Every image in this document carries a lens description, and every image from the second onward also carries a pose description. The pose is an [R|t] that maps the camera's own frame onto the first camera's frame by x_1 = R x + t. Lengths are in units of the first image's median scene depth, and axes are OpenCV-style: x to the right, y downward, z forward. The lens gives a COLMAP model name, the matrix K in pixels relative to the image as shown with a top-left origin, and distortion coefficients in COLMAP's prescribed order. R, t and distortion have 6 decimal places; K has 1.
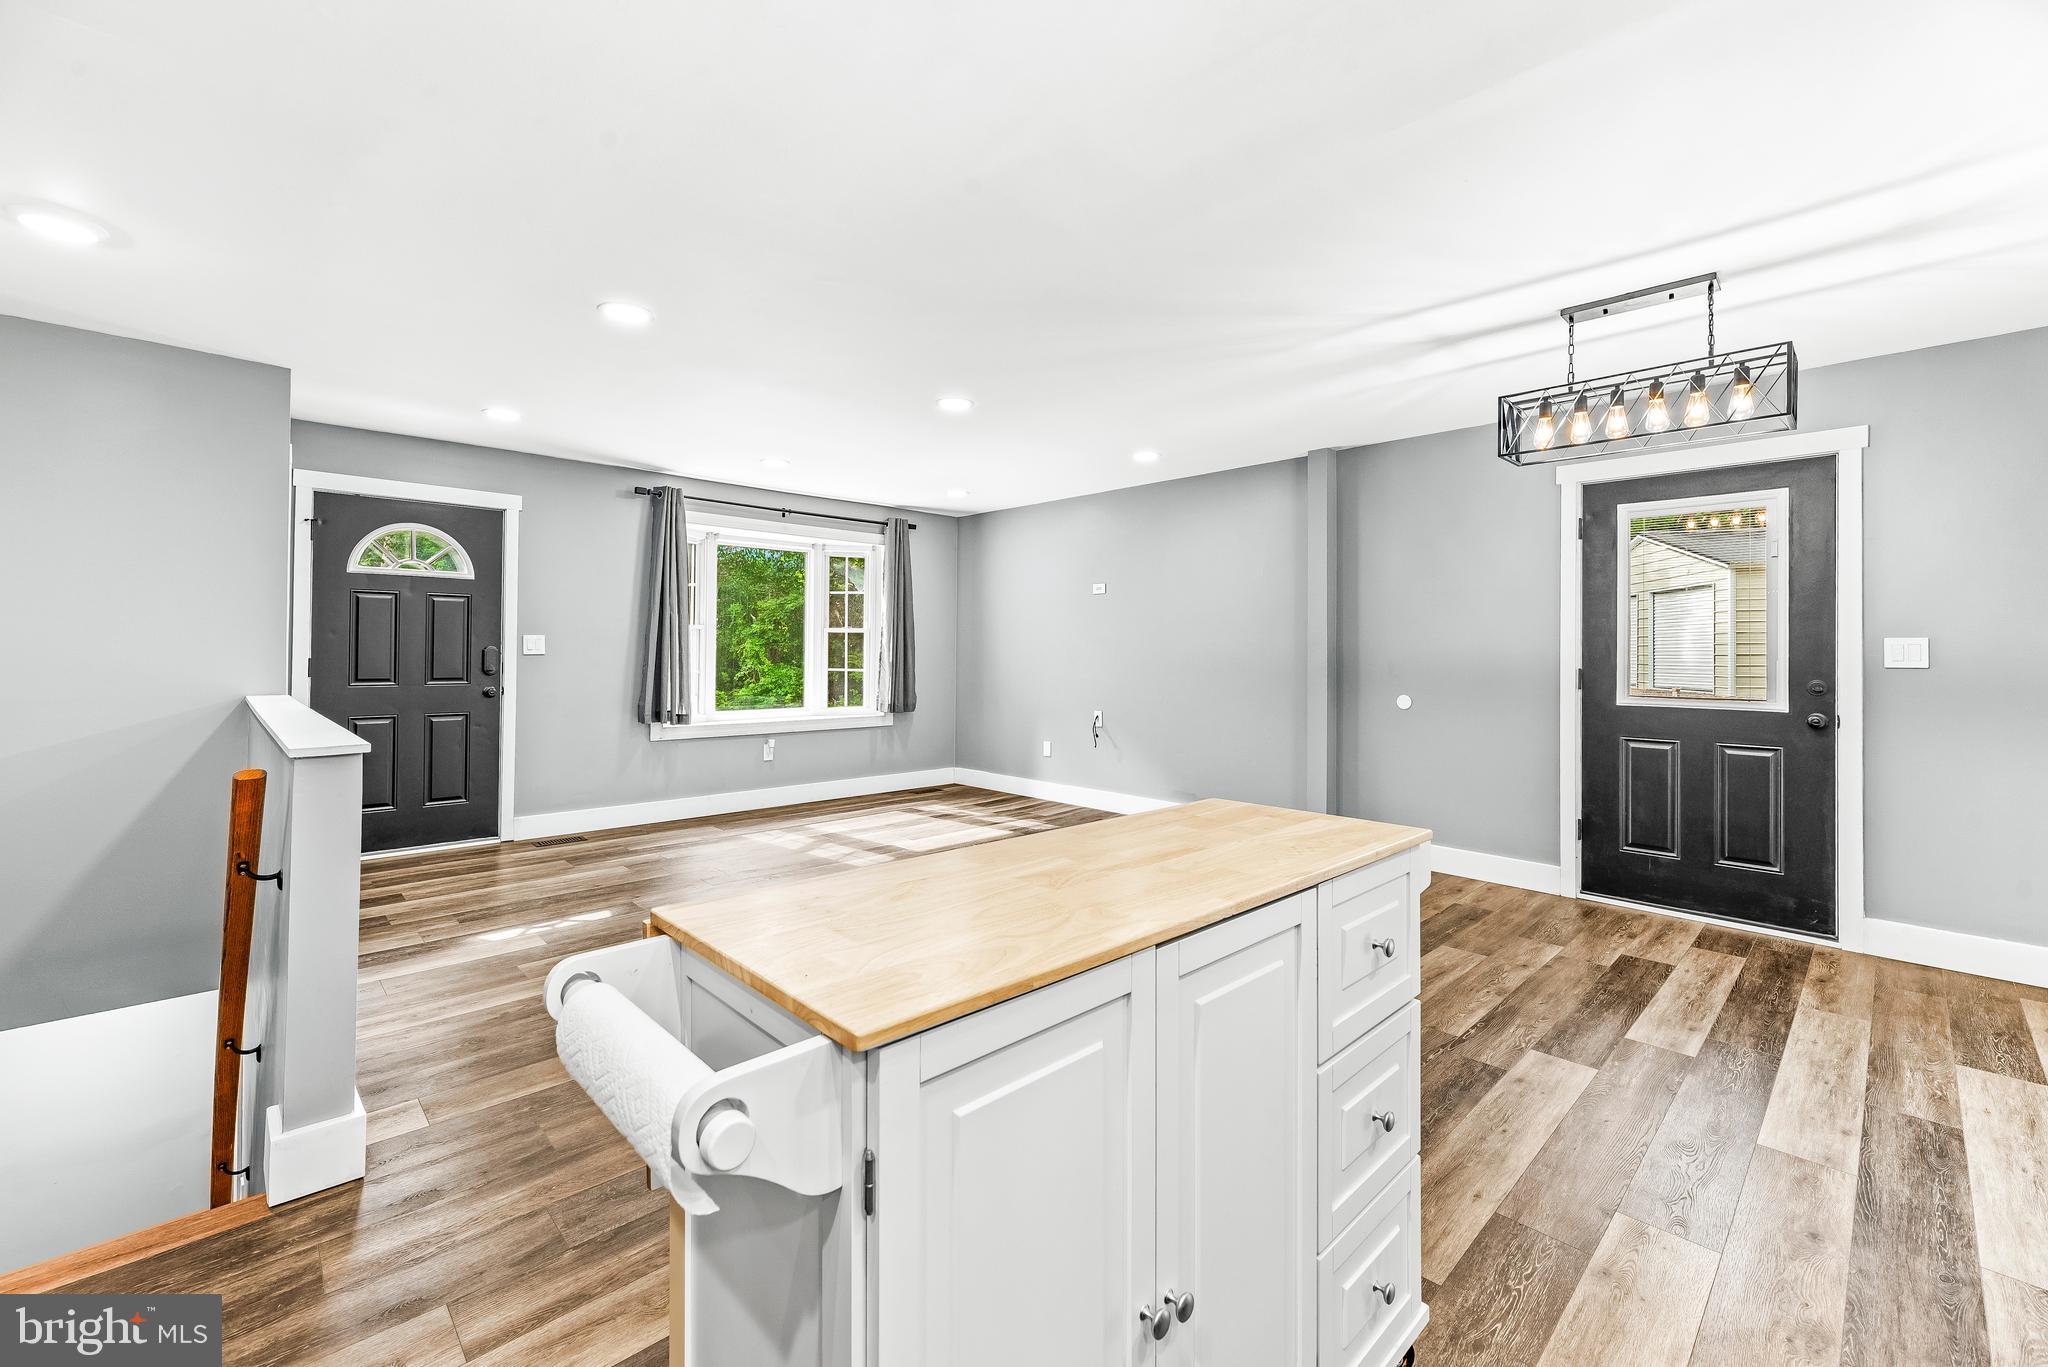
lens RADIAL K [[831.8, 0, 1013.0], [0, 831.8, 653.3], [0, 0, 1]] dist [-0.002391, 0.001007]
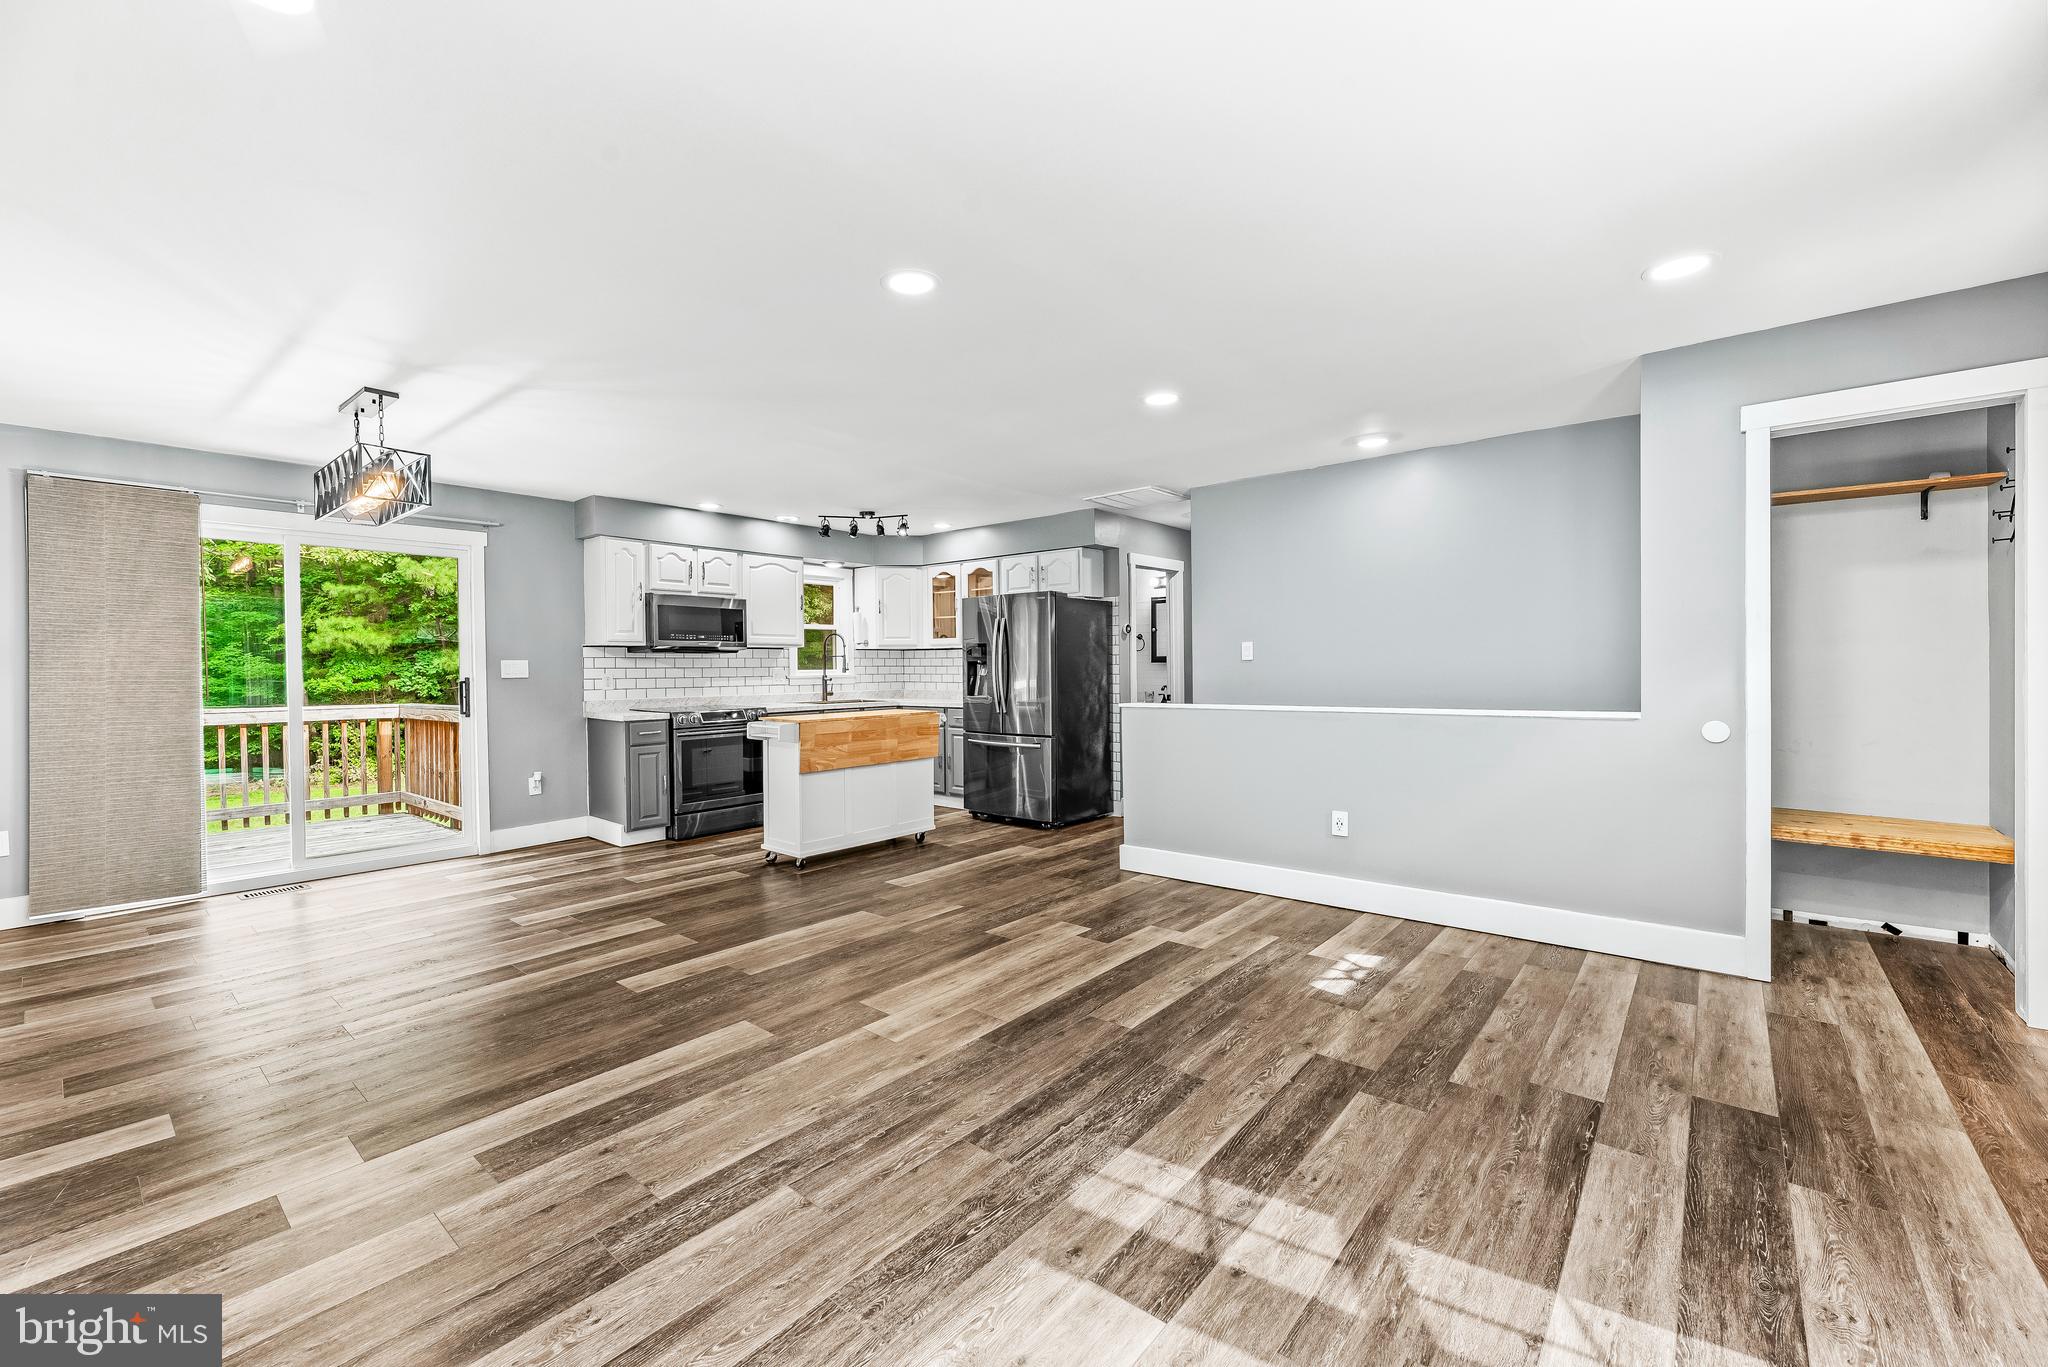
lens RADIAL K [[831.8, 0, 1014.3], [0, 831.8, 681.9], [0, 0, 1]] dist [-0.002391, 0.001007]
pose [[-0.993766, 0.006223, -0.111308, -0.064414], [0.004021, 0.999792, 0.019998, -0.005135], [0.111409, 0.019426, -0.993585, 1.402628]]
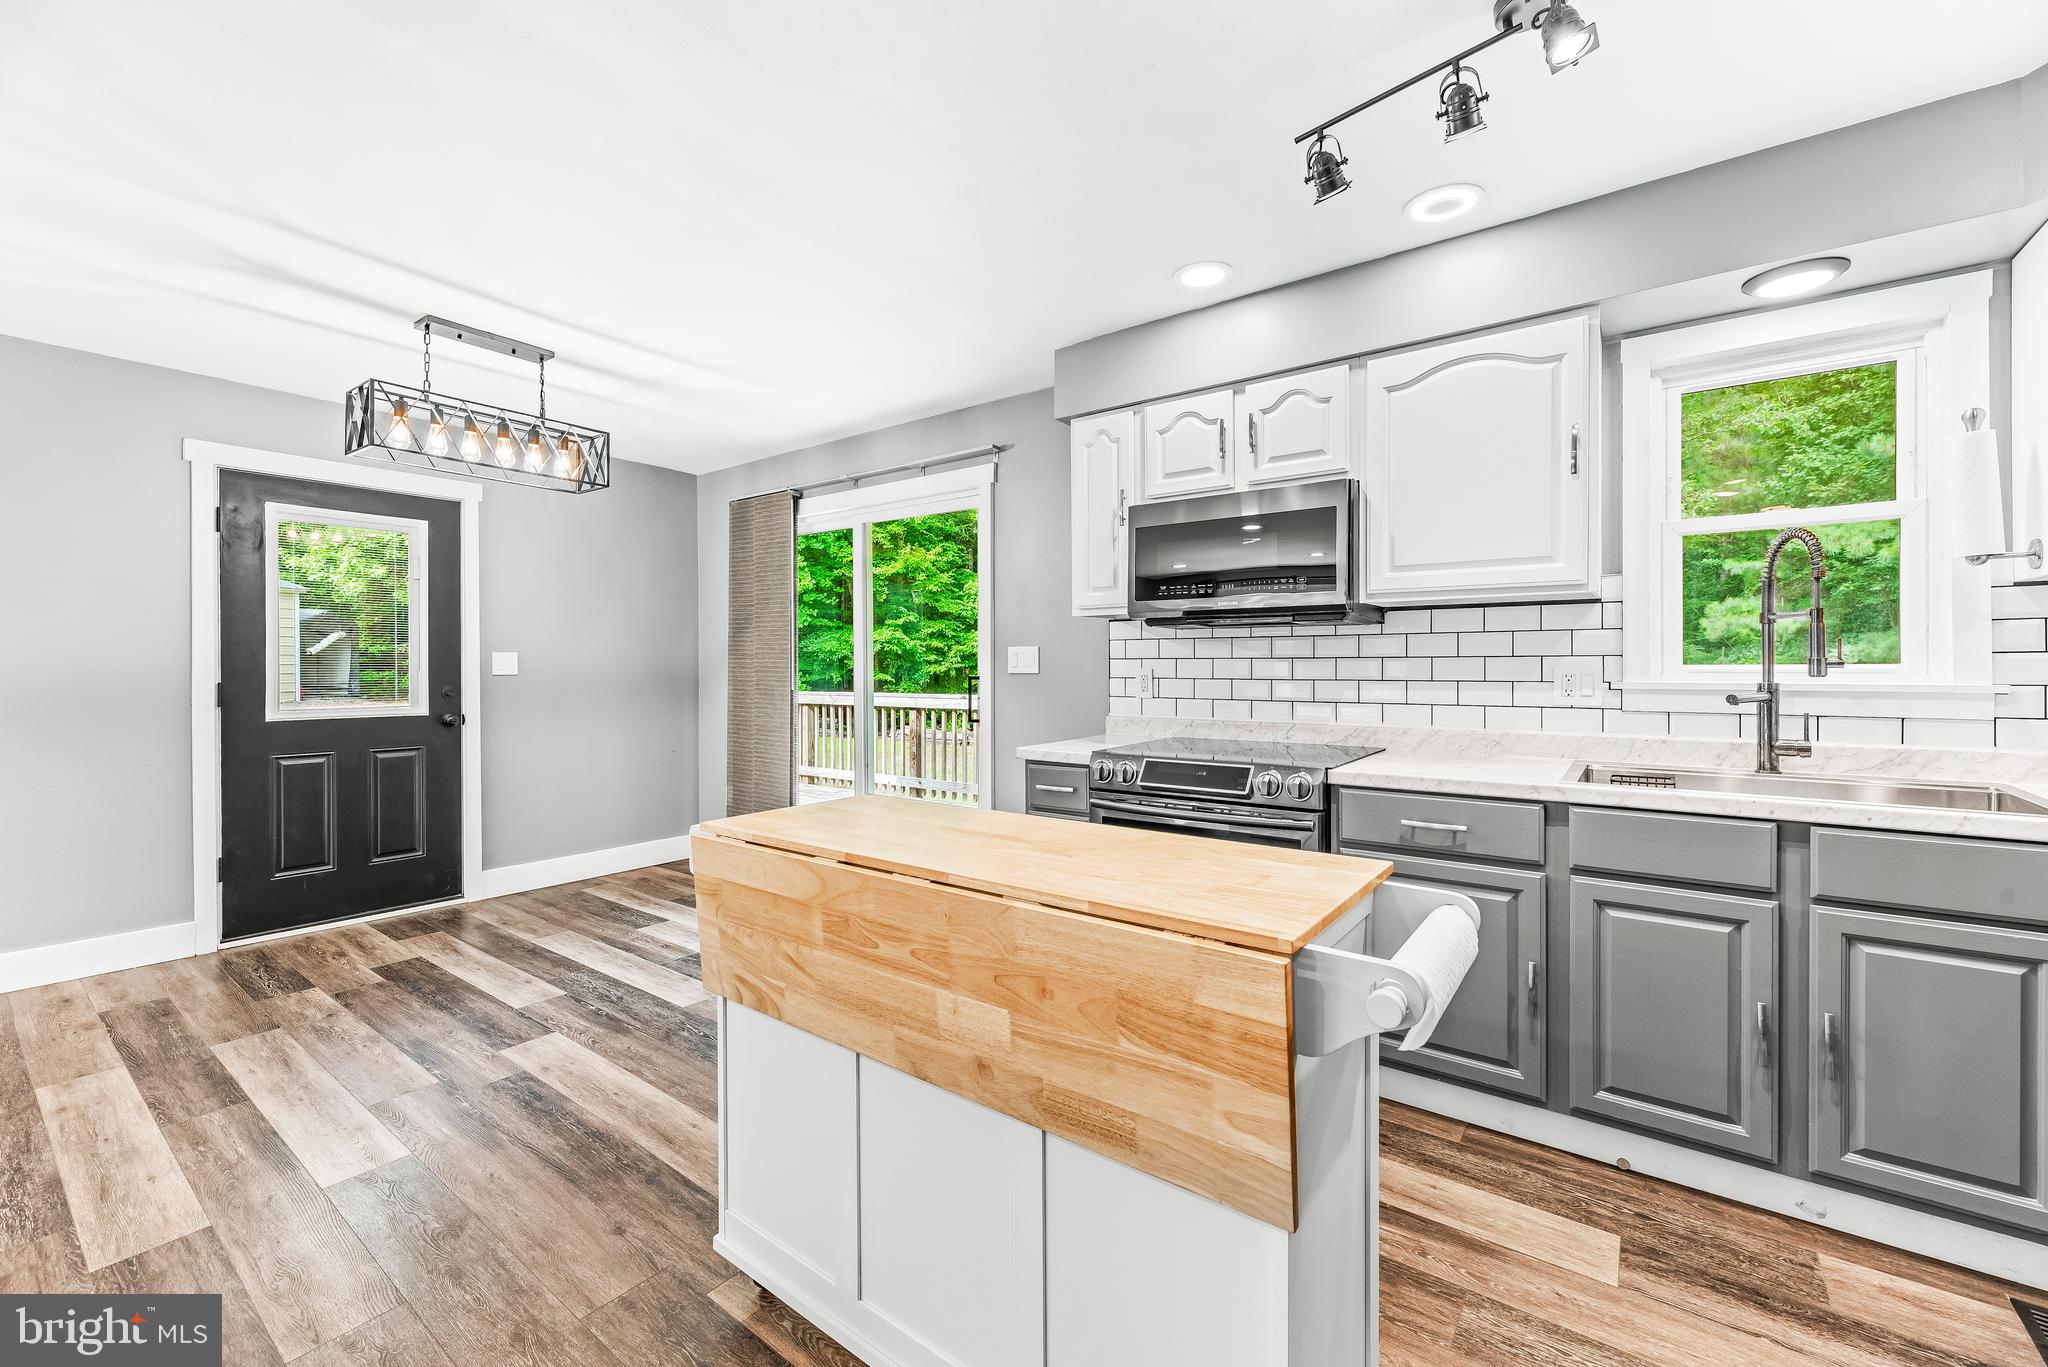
lens RADIAL K [[831.8, 0, 1019.6], [0, 831.8, 668.5], [0, 0, 1]] dist [-0.002391, 0.001007]
pose [[-0.168642, -0.008141, 0.985644, -0.258675], [0.002925, 0.999957, 0.008760, -0.001037], [-0.985673, 0.004361, -0.168611, 0.284219]]
